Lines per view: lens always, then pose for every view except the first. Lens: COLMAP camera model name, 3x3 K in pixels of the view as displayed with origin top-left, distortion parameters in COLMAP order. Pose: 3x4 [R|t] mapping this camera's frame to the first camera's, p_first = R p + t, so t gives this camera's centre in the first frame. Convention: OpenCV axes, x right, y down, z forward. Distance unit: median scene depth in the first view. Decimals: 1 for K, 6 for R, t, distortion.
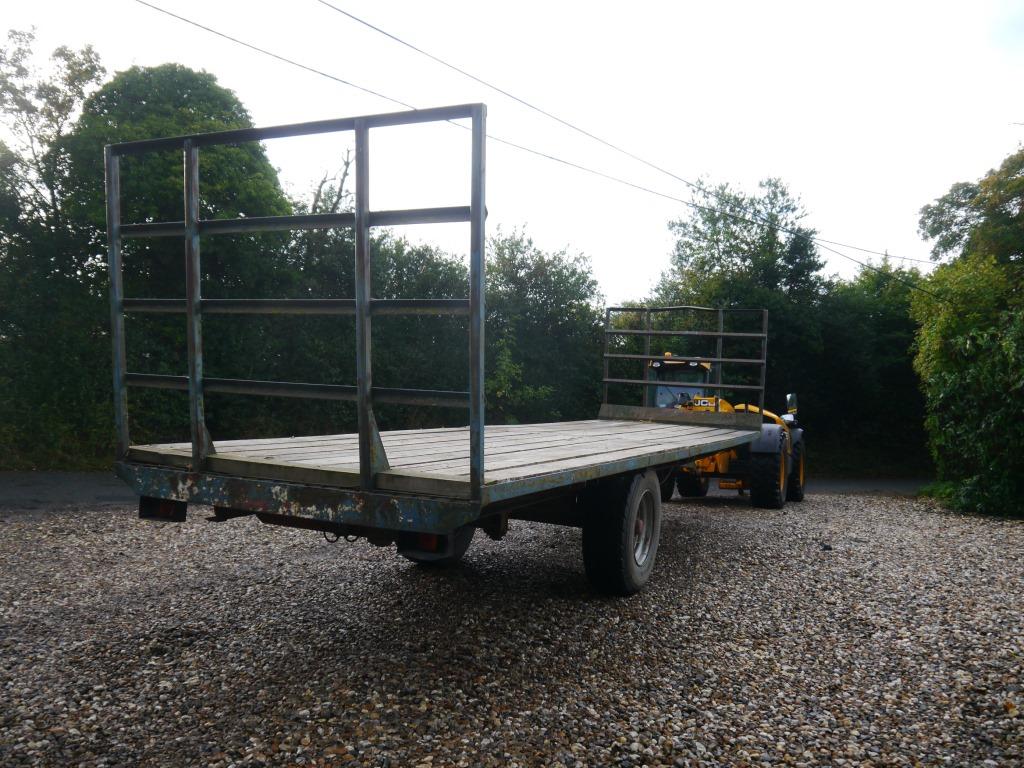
lens RADIAL K [[852.2, 0, 515.1], [0, 852.2, 316.6], [0, 0, 1]] dist [-0.036952, 0.011710]
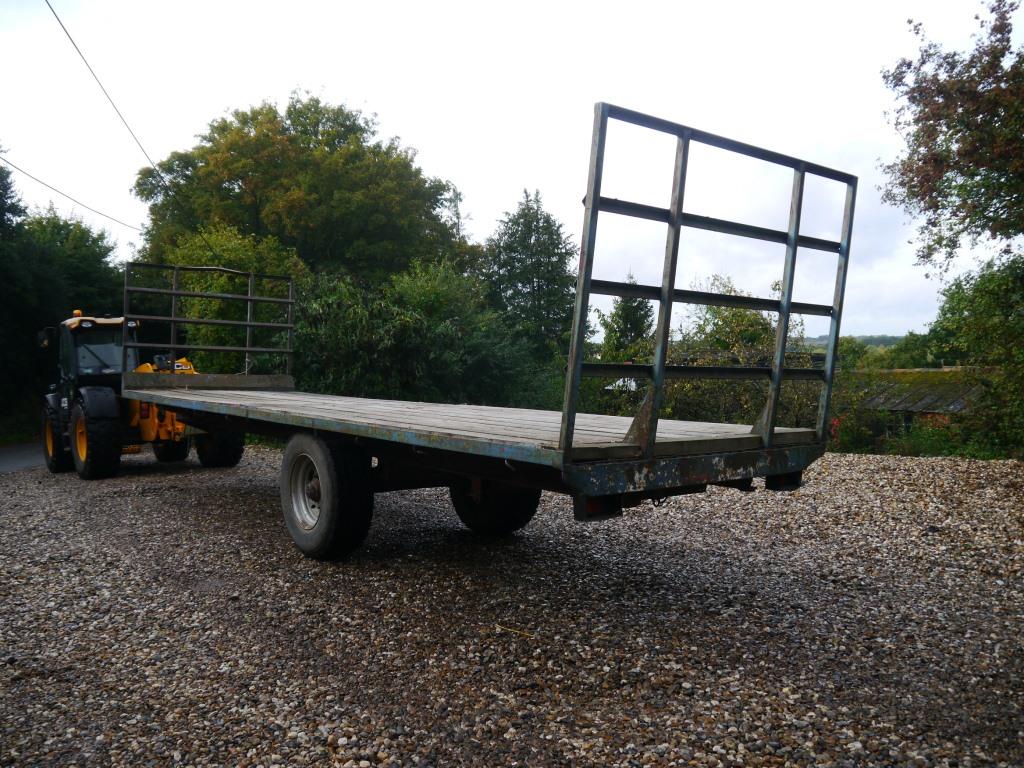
lens RADIAL K [[852.2, 0, 515.1], [0, 852.2, 316.6], [0, 0, 1]] dist [-0.036952, 0.011710]
pose [[0.449072, 0.014232, 0.893382, -1.183654], [-0.068220, 0.997501, 0.018401, 0.006231], [-0.890887, -0.069210, 0.448921, 0.613326]]
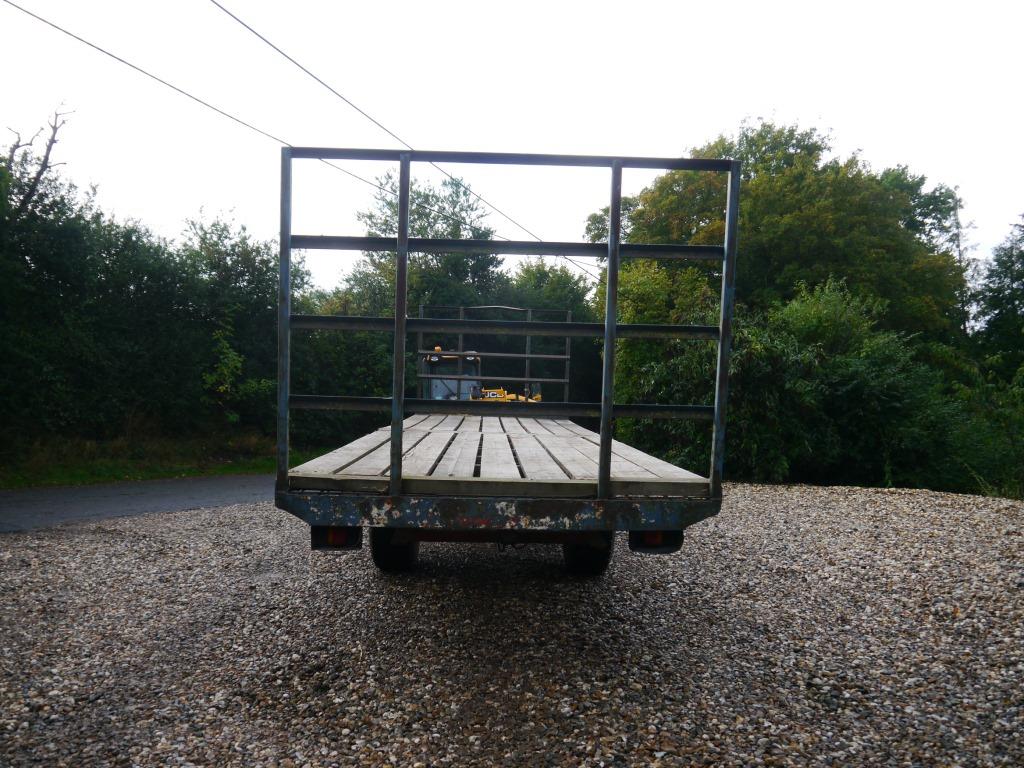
lens RADIAL K [[852.2, 0, 515.1], [0, 852.2, 316.6], [0, 0, 1]] dist [-0.036952, 0.011710]
pose [[0.894577, 0.010516, 0.446791, -0.605086], [-0.018543, 0.999736, 0.013595, -0.032685], [-0.446530, -0.020447, 0.894535, 0.061257]]
